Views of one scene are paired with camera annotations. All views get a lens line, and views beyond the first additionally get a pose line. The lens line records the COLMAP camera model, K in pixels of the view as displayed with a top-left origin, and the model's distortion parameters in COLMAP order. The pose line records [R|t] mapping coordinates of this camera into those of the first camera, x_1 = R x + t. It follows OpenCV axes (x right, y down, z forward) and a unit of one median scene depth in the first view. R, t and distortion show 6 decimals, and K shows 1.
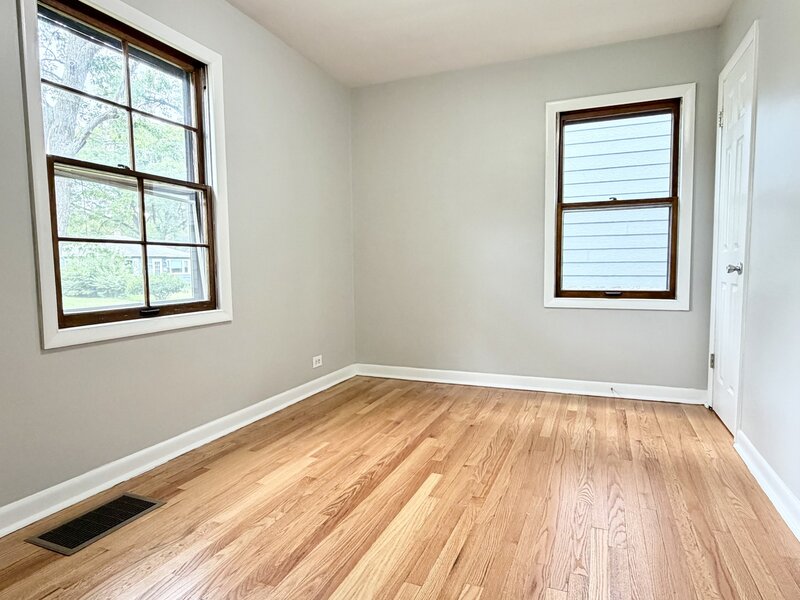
lens RADIAL K [[495.6, 0, 397.2], [0, 495.6, 303.0], [0, 0, 1]] dist [-0.006105, 0.000056]
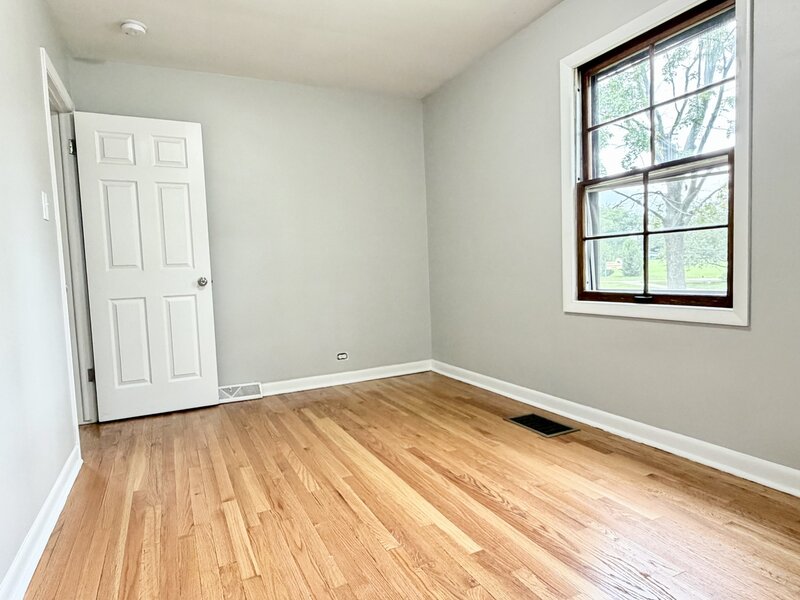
lens RADIAL K [[495.6, 0, 397.2], [0, 495.6, 303.0], [0, 0, 1]] dist [-0.006105, 0.000056]
pose [[-0.673012, 0.087908, -0.734389, 0.689274], [-0.010952, 0.991618, 0.128736, -0.111647], [0.739550, 0.094684, -0.666408, 1.425452]]
